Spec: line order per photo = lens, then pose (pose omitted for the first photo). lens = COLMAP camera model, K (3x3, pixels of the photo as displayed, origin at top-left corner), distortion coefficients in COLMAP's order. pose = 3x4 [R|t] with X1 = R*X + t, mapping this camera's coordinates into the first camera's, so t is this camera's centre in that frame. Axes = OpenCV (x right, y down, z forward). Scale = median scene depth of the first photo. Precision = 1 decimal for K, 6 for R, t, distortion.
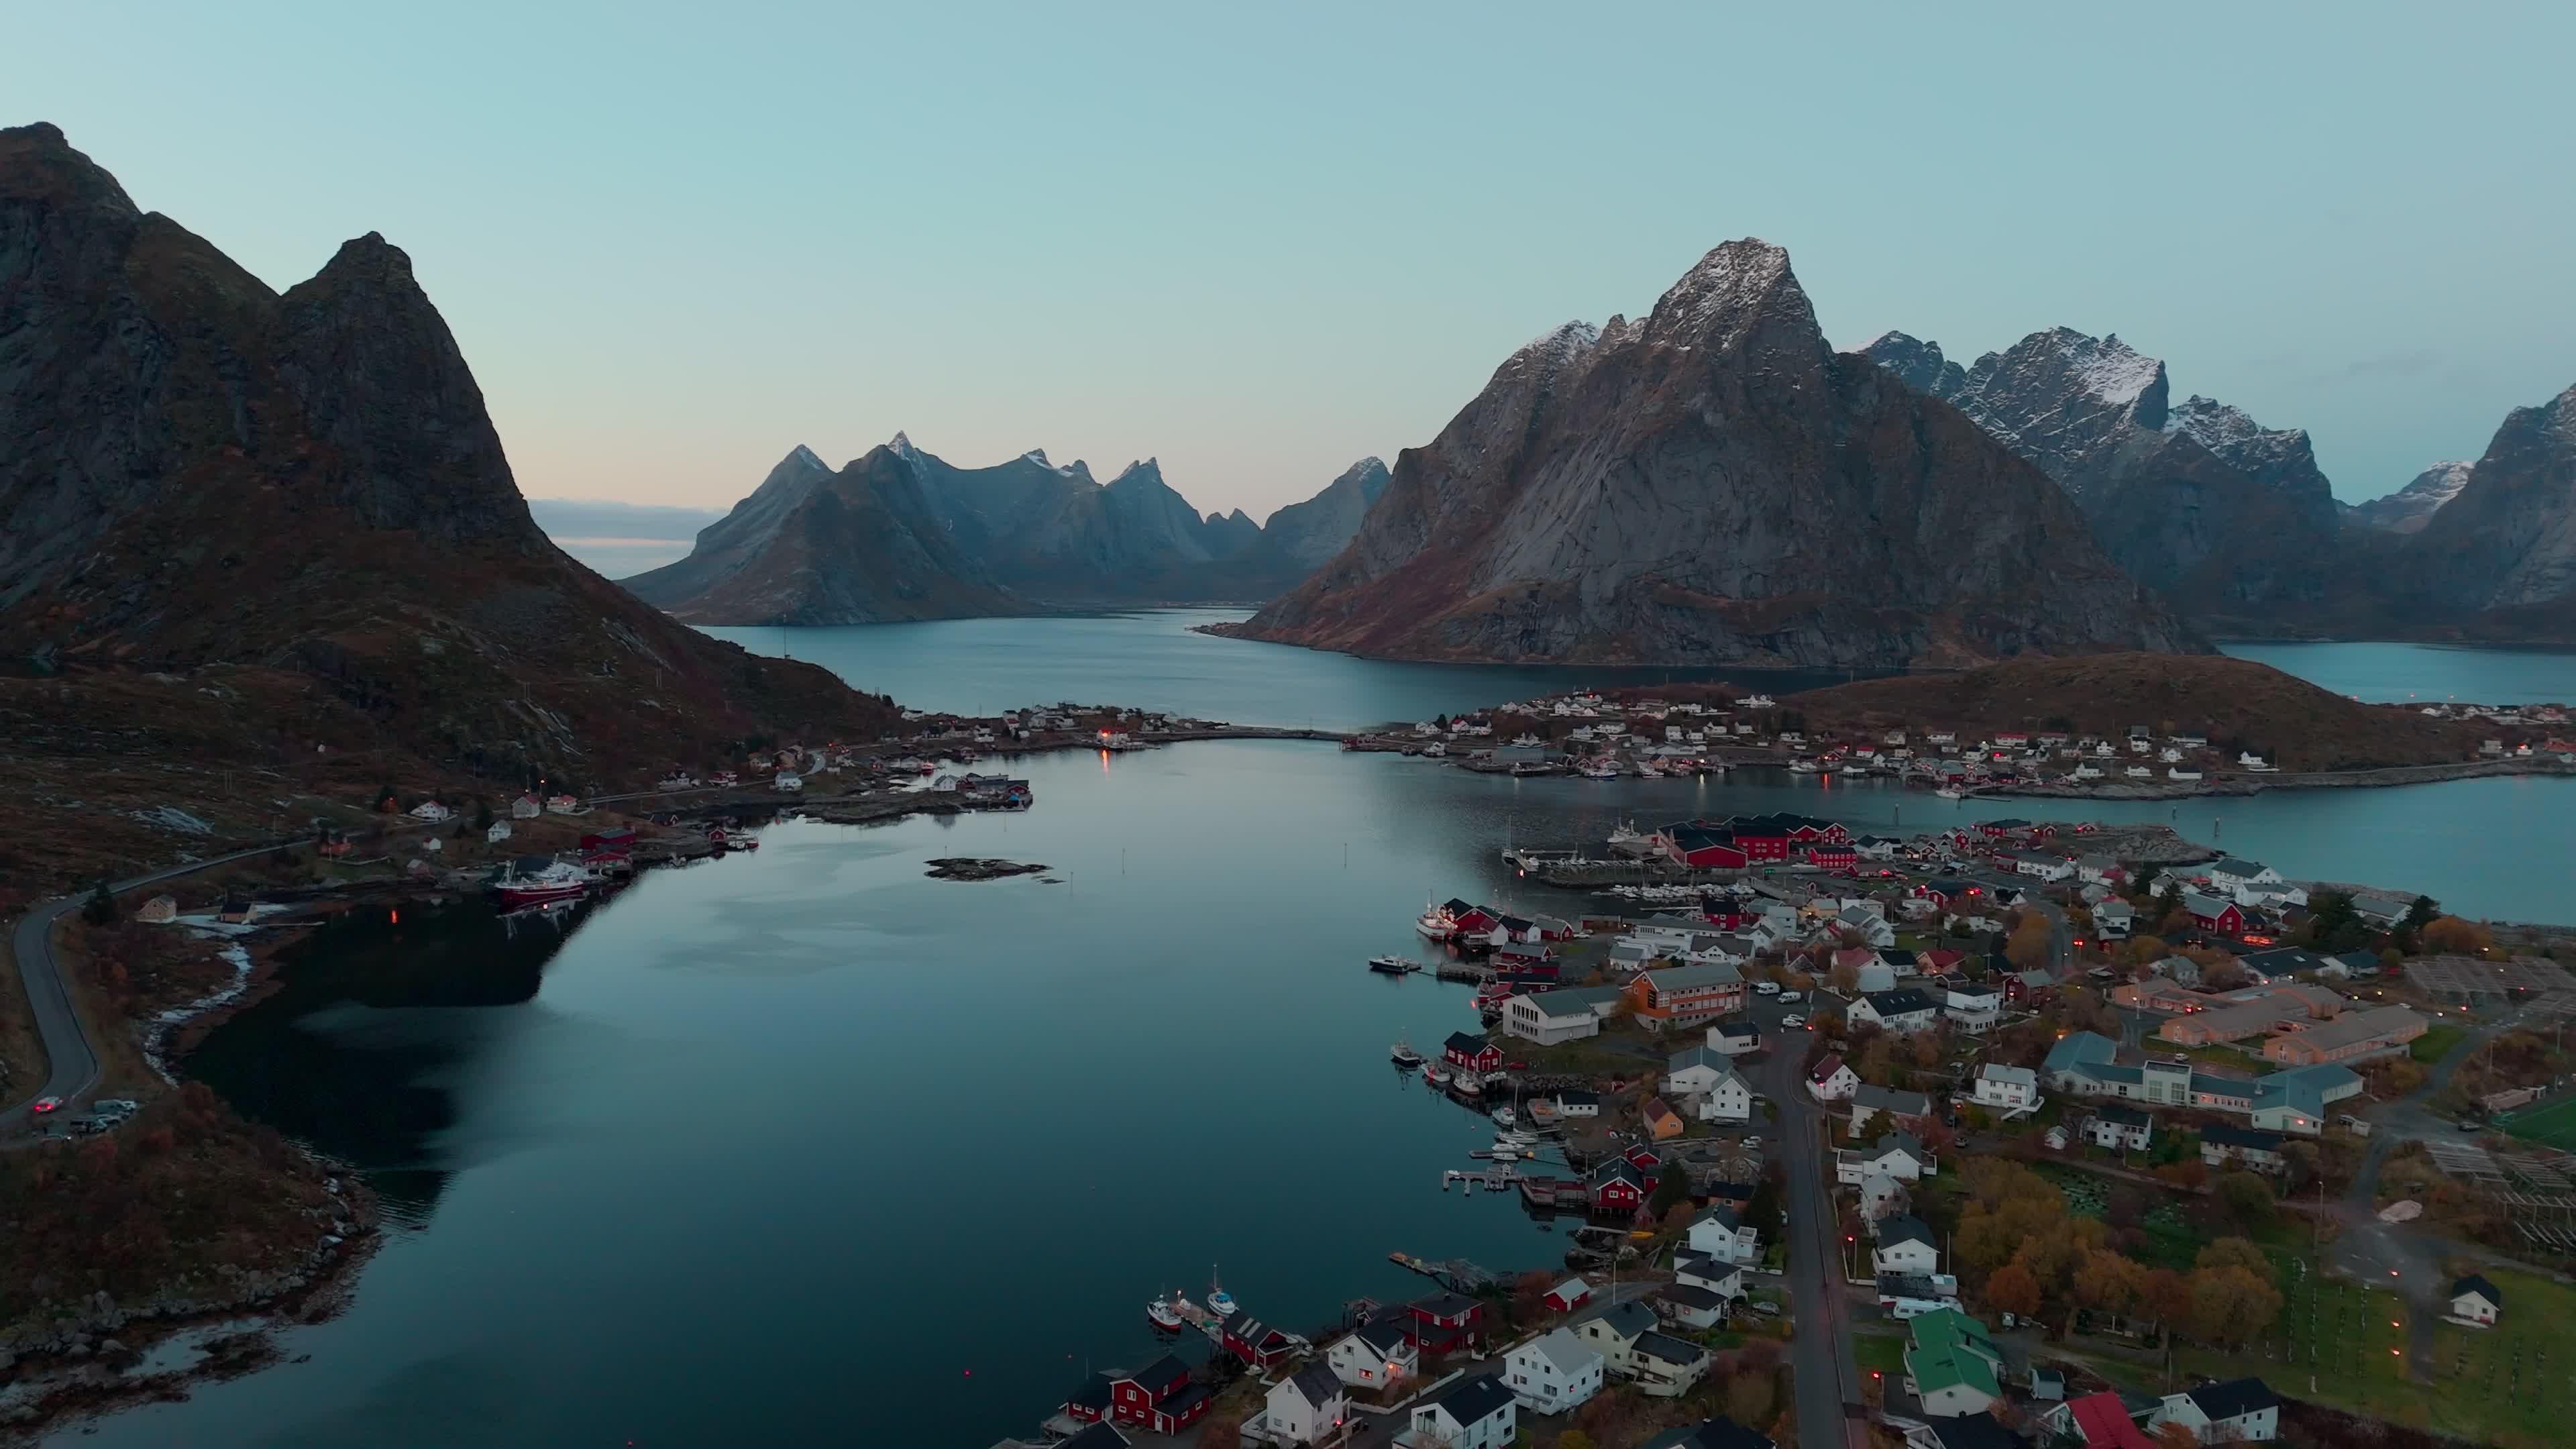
lens RADIAL K [[1877.5, 0, 1292.1], [0, 1877.5, 717.2], [0, 0, 1]] dist [0.095474, -0.091669]
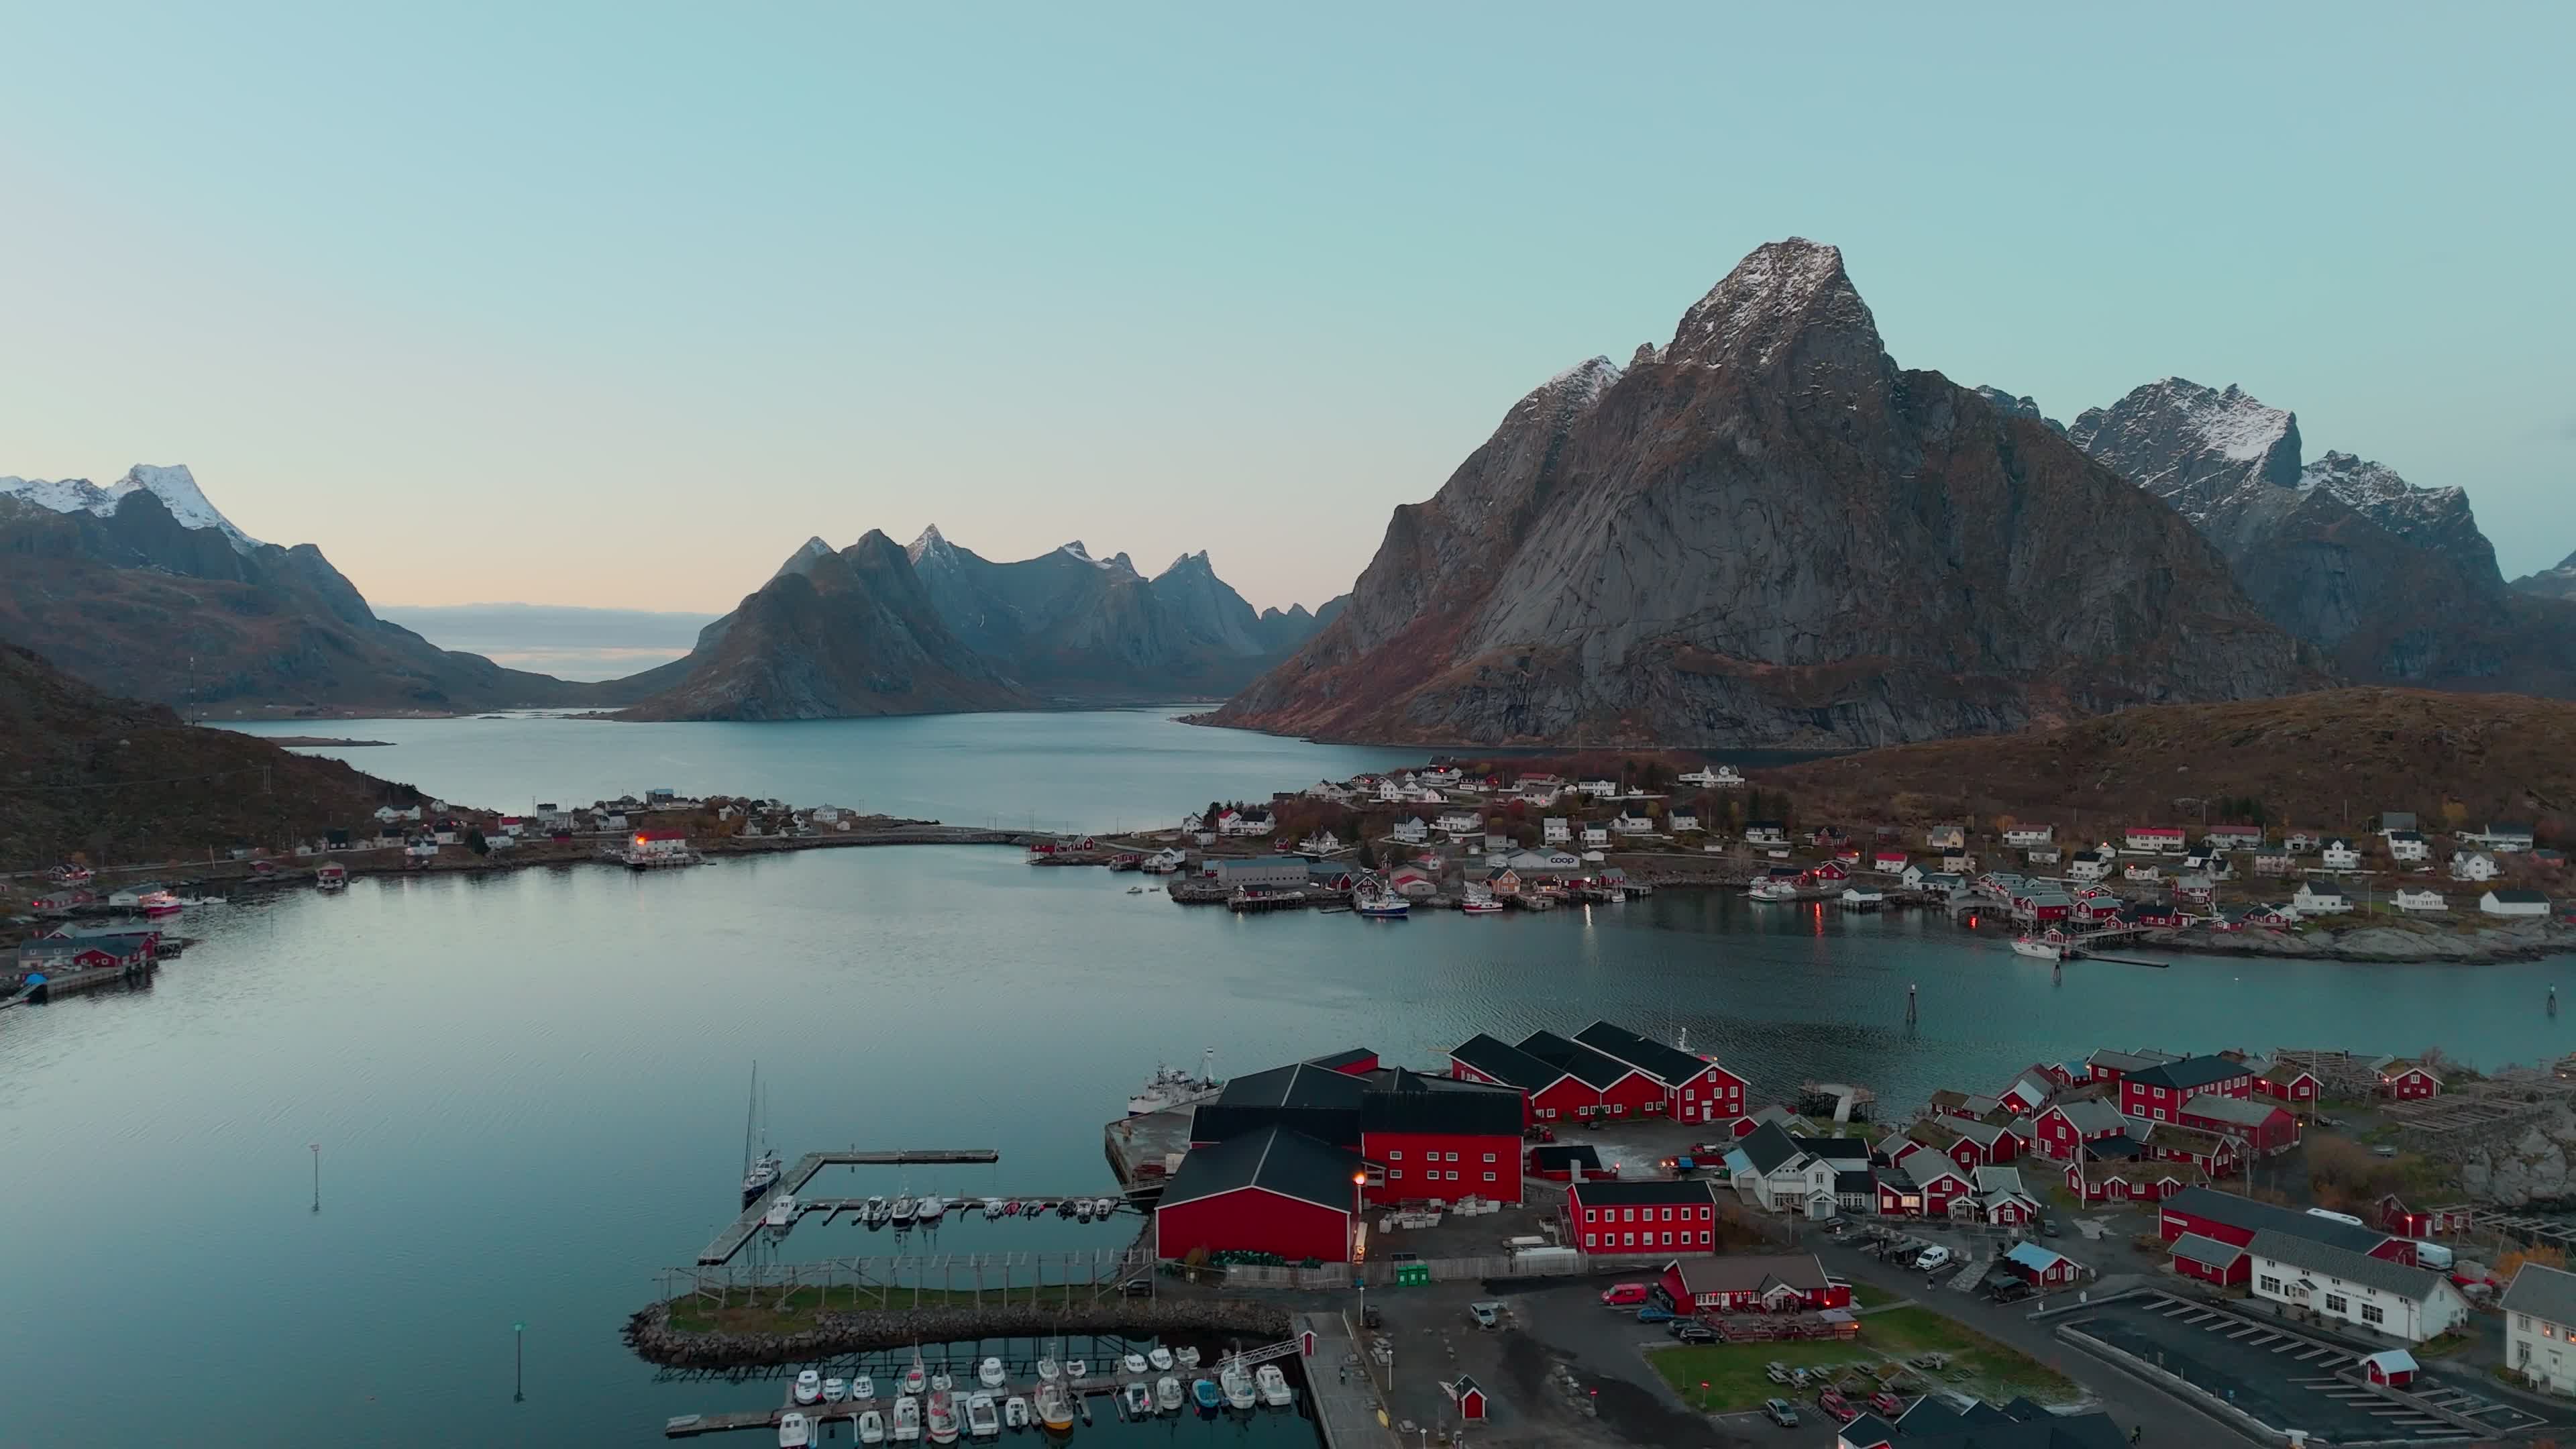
lens RADIAL K [[1877.5, 0, 1290.8], [0, 1877.5, 724.8], [0, 0, 1]] dist [0.095474, -0.091669]
pose [[0.998649, -0.009886, -0.051018, 0.069862], [0.007250, 0.998641, -0.051608, 0.002464], [0.051459, 0.051169, 0.997363, 0.193837]]
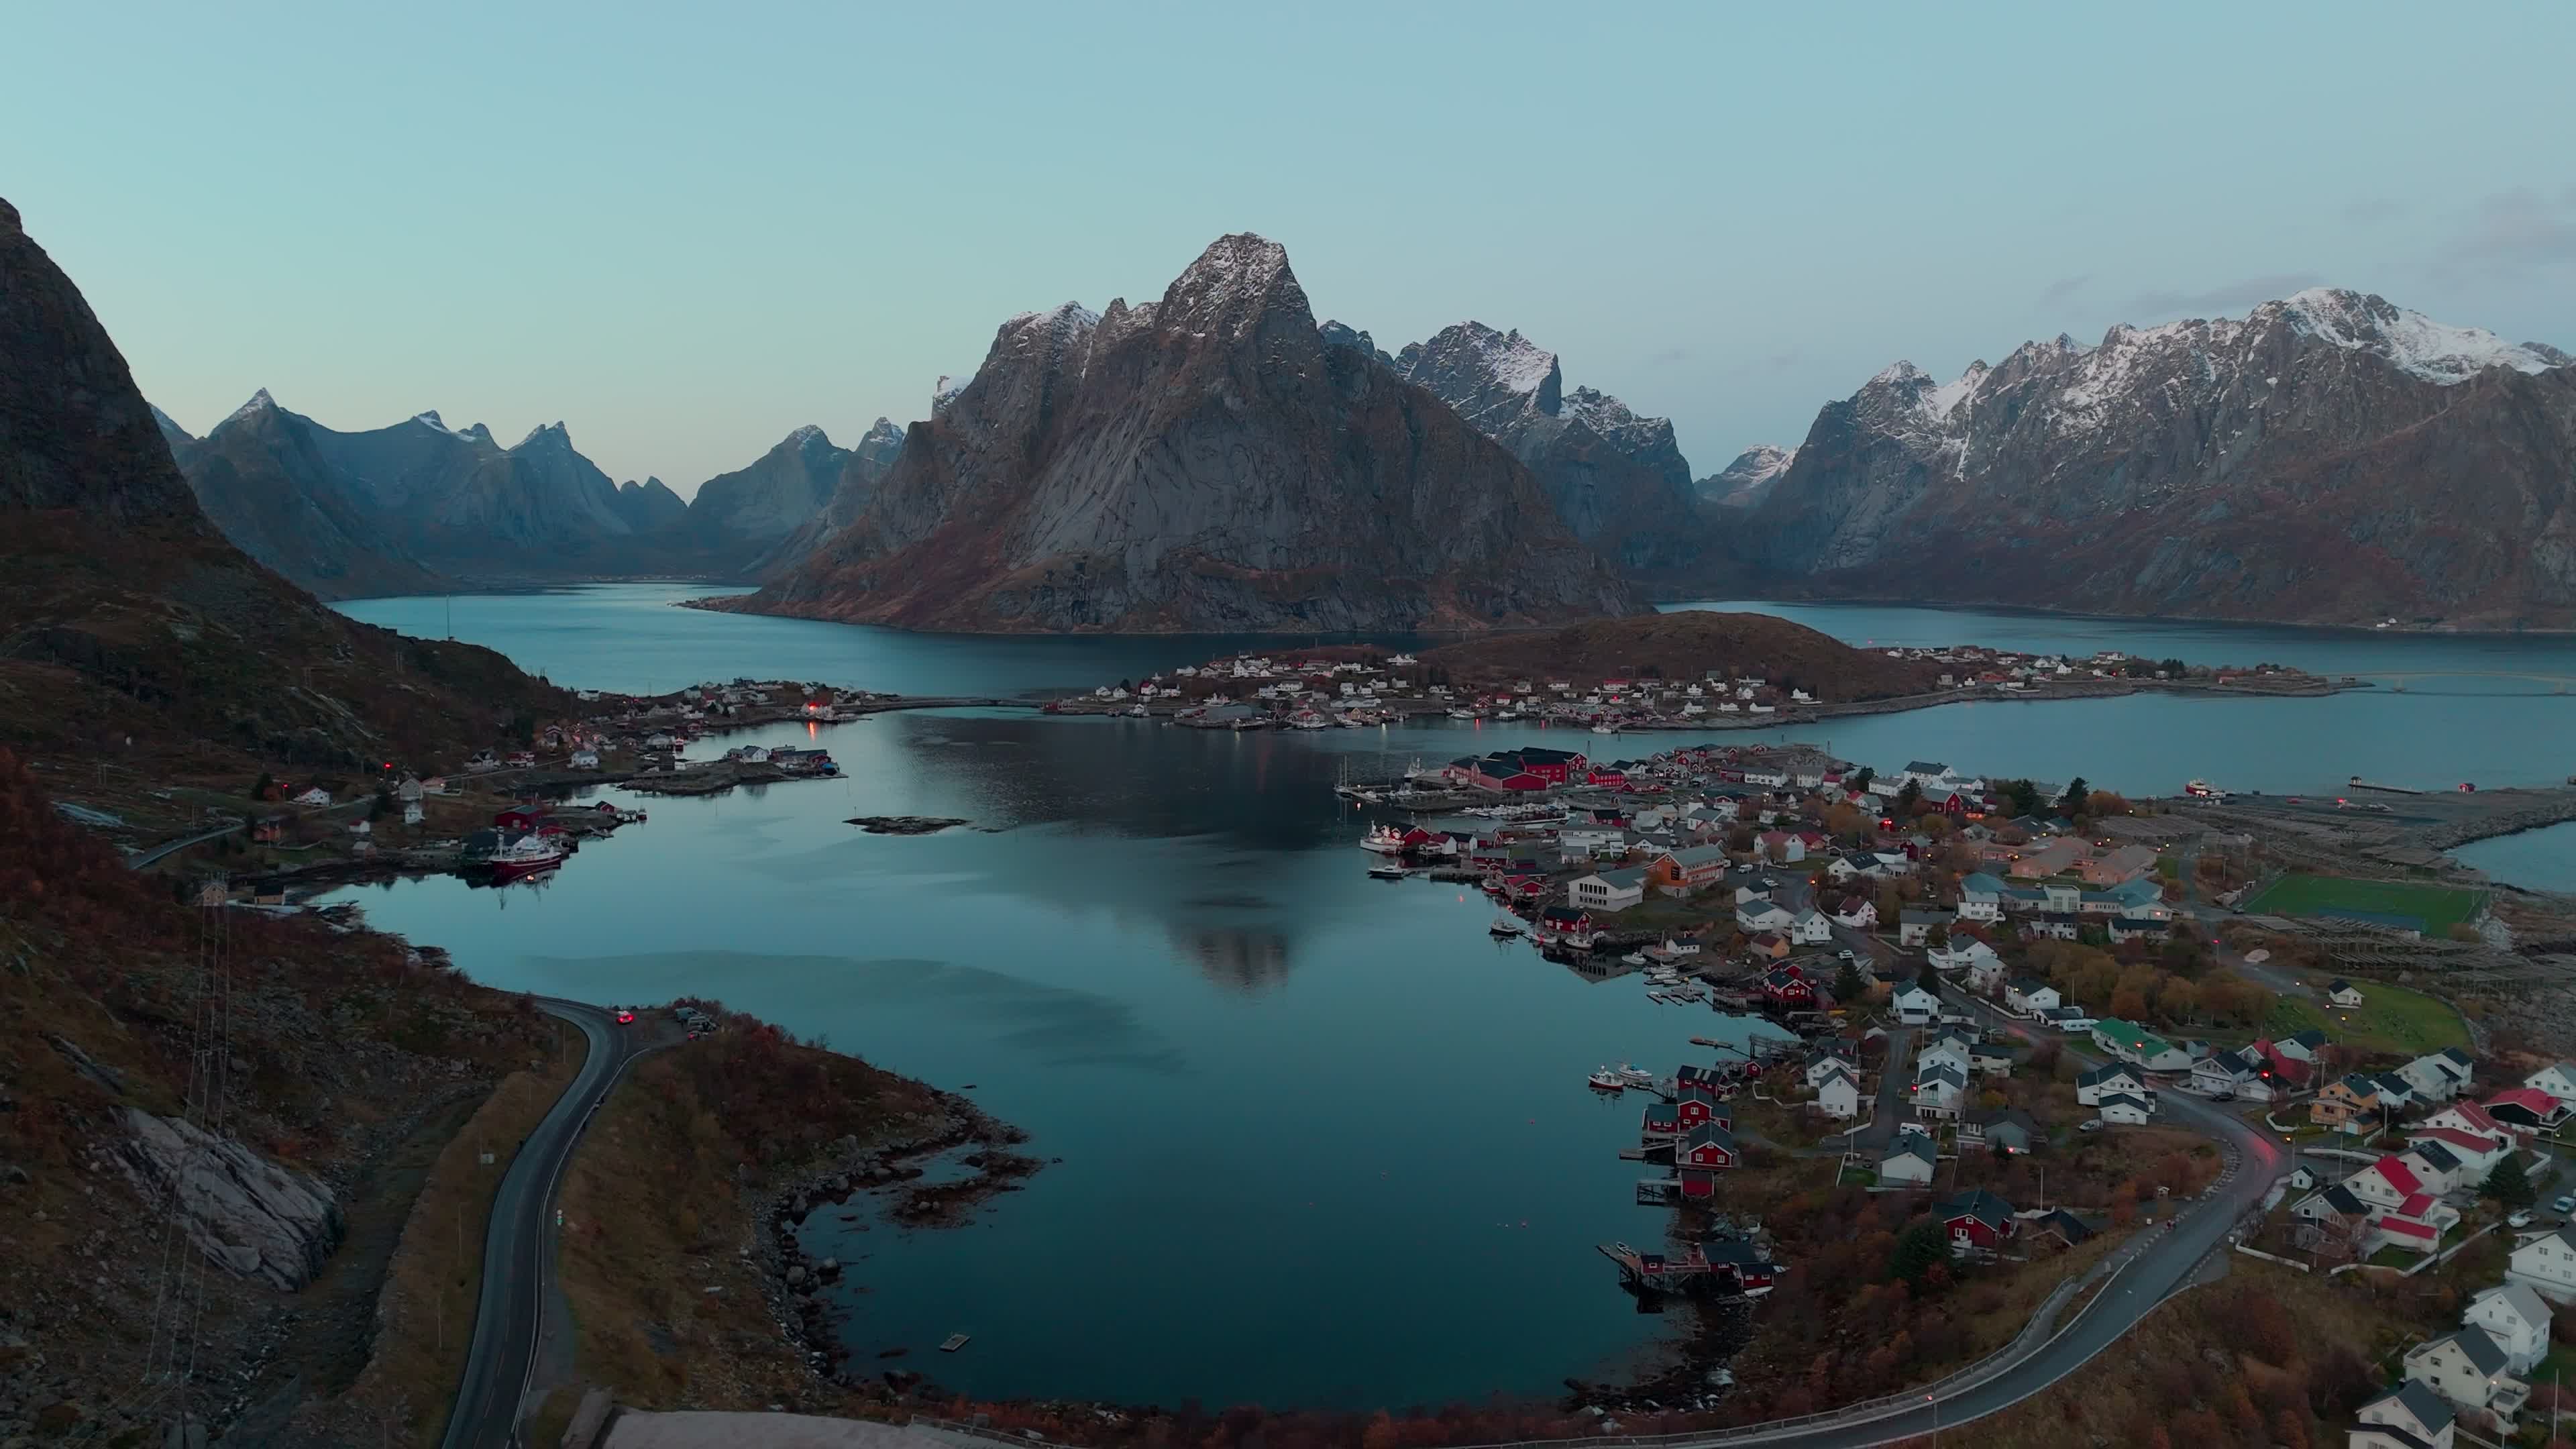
lens RADIAL K [[1877.5, 0, 1285.8], [0, 1877.5, 719.9], [0, 0, 1]] dist [0.095474, -0.091669]
pose [[0.952720, -0.034985, 0.301828, -0.081304], [0.030032, 0.999328, 0.021035, 0.000972], [-0.302361, -0.010976, 0.953130, -0.031233]]
